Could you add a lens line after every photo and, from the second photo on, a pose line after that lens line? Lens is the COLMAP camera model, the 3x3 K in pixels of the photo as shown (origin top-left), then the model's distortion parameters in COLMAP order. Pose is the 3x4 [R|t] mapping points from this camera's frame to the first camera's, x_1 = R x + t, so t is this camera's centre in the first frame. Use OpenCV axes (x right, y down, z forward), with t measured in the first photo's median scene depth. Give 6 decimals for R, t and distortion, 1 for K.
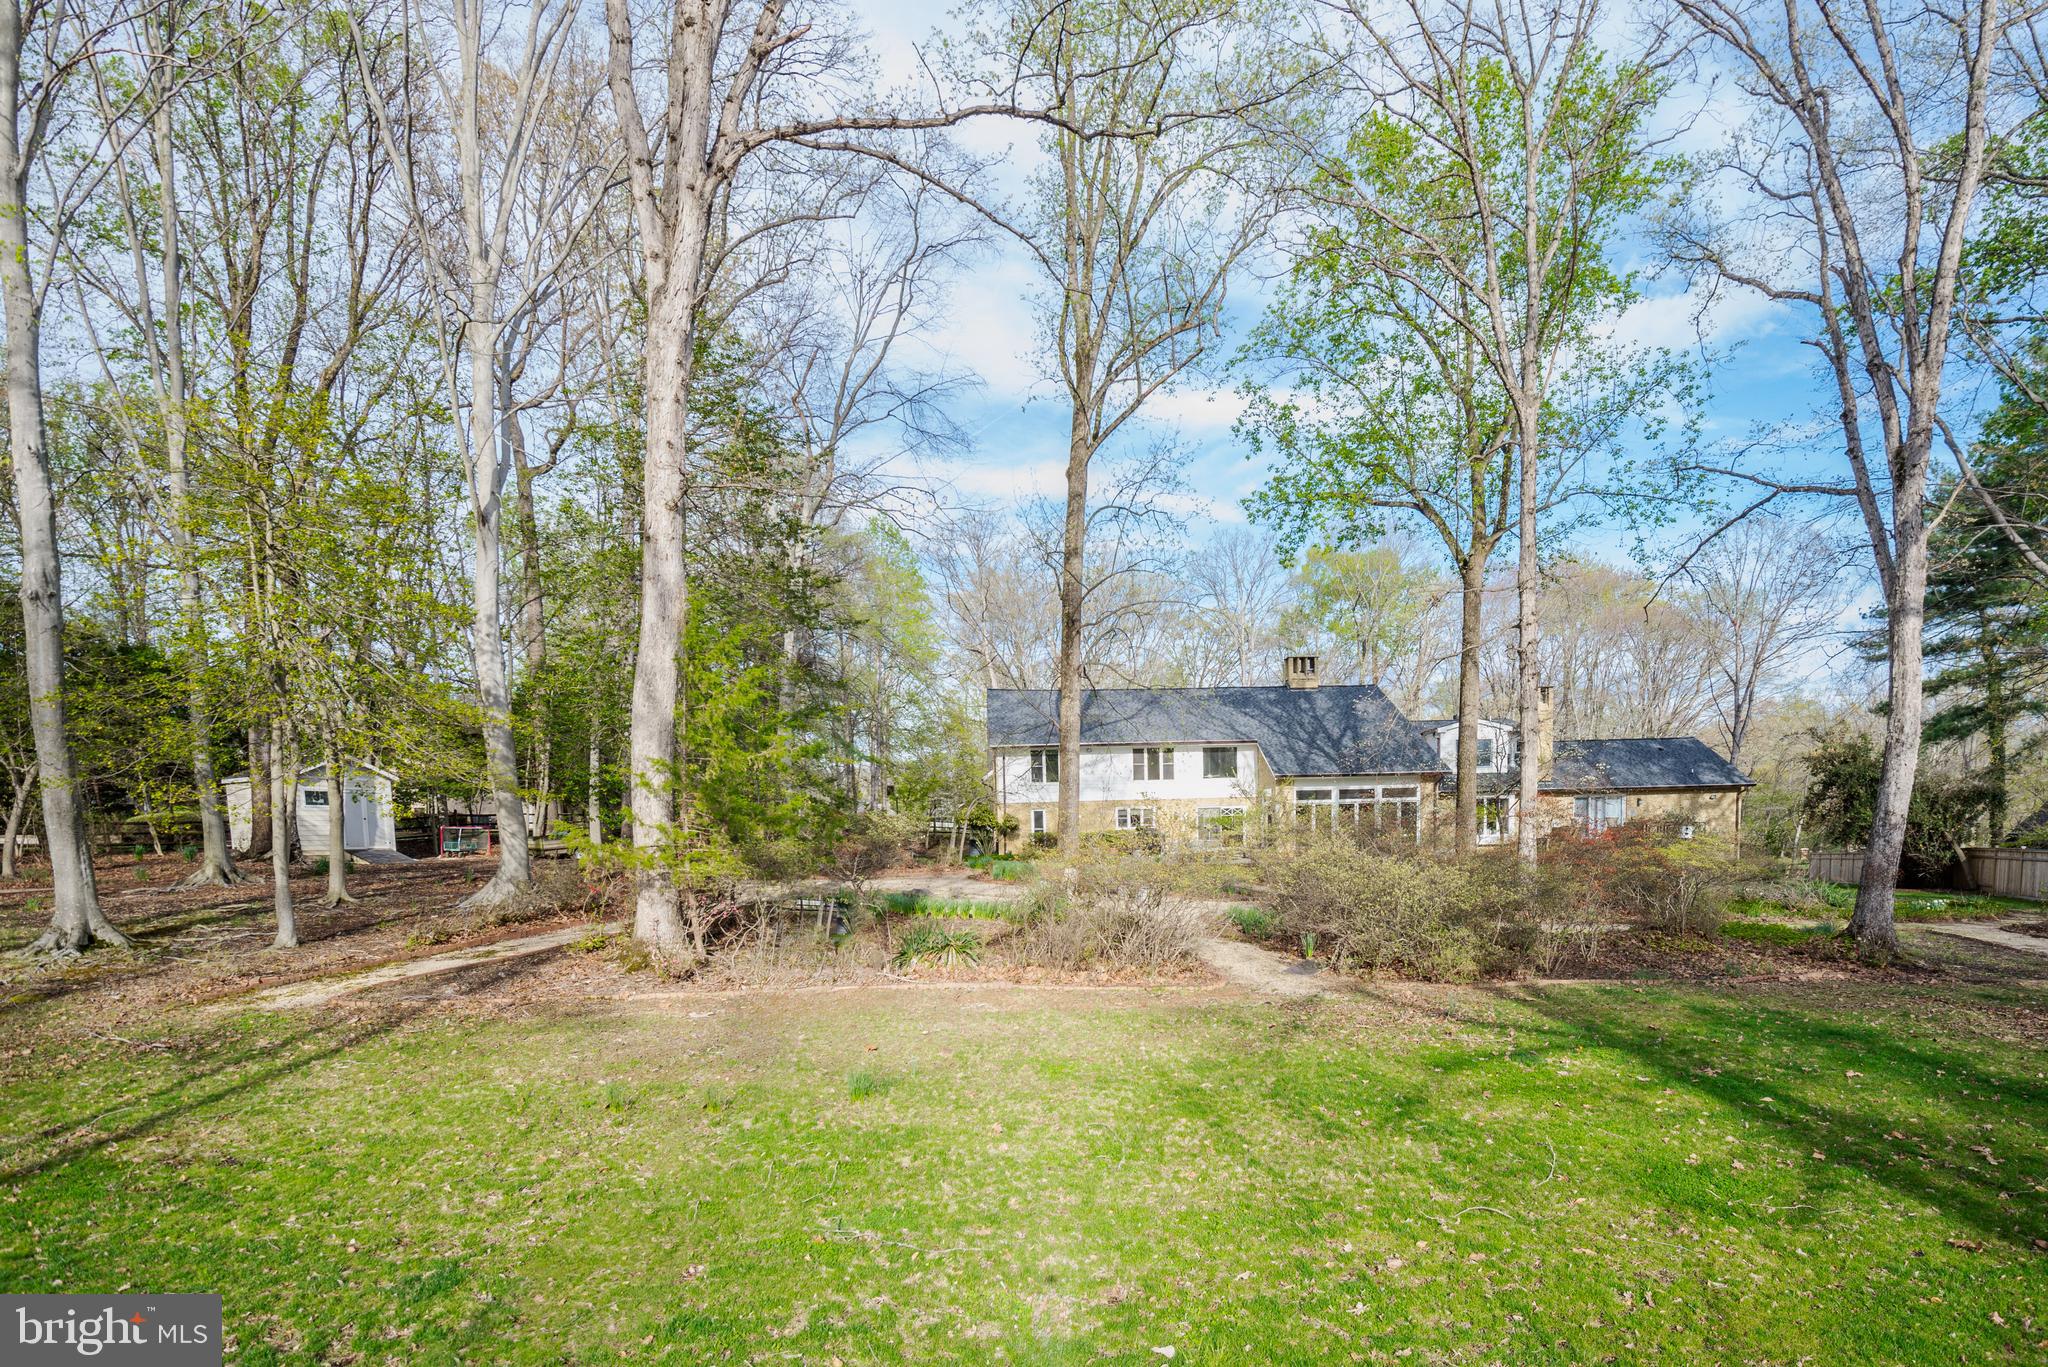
lens RADIAL K [[941.7, 0, 1022.7], [0, 941.7, 686.3], [0, 0, 1]] dist [-0.000378, 0.000098]
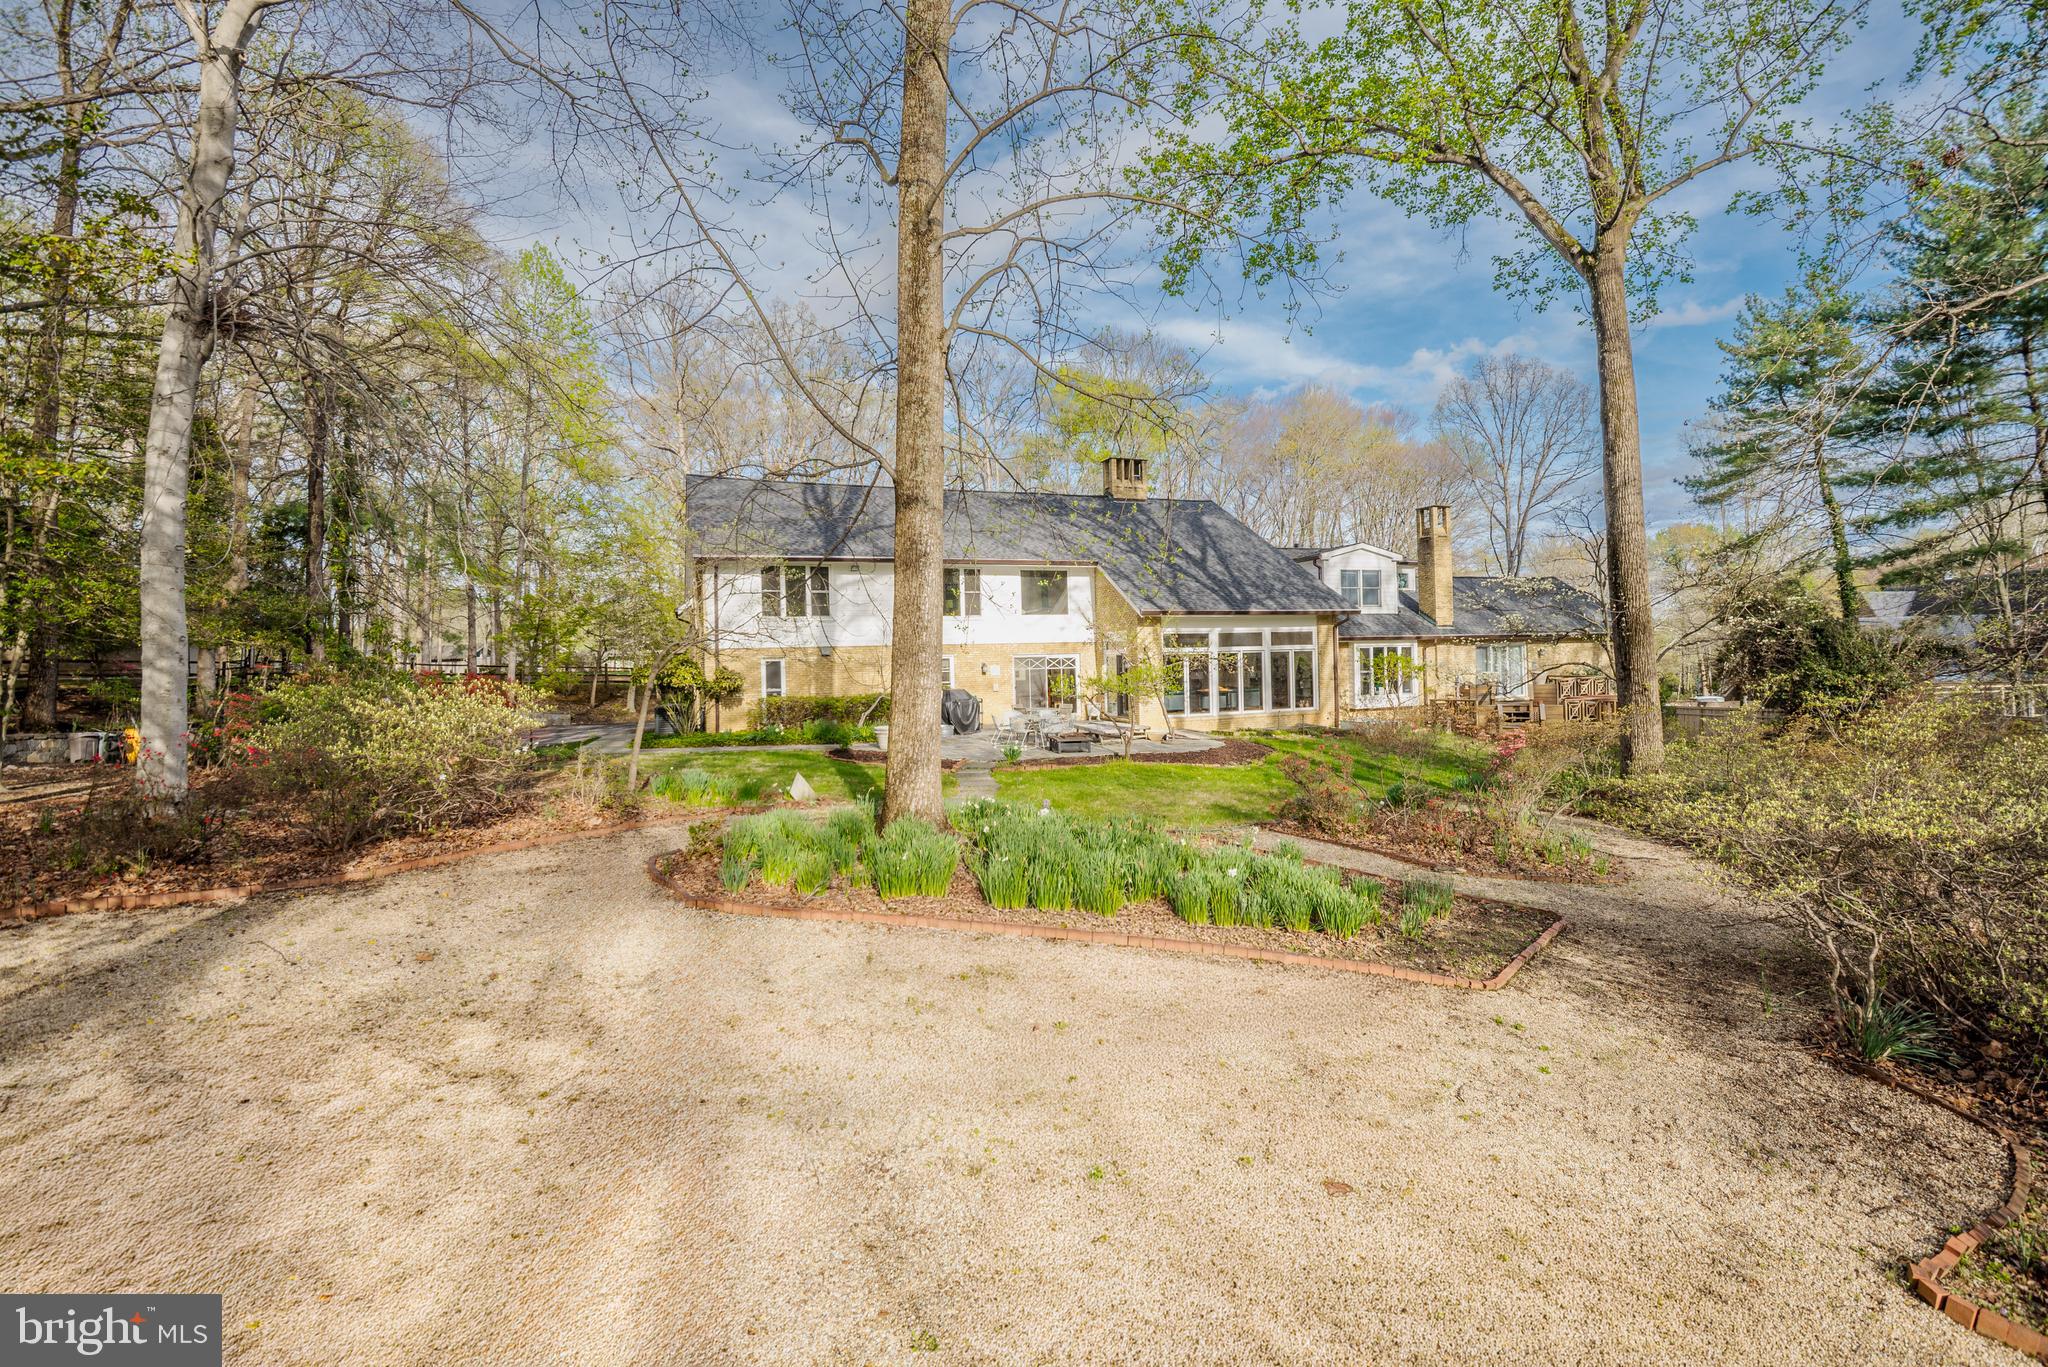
lens RADIAL K [[941.7, 0, 1023.8], [0, 941.7, 678.6], [0, 0, 1]] dist [-0.000378, 0.000098]
pose [[0.952413, -0.001876, 0.304804, -0.014313], [-0.045623, 0.987839, 0.148635, 0.042814], [-0.301376, -0.155468, 0.940746, 0.354623]]
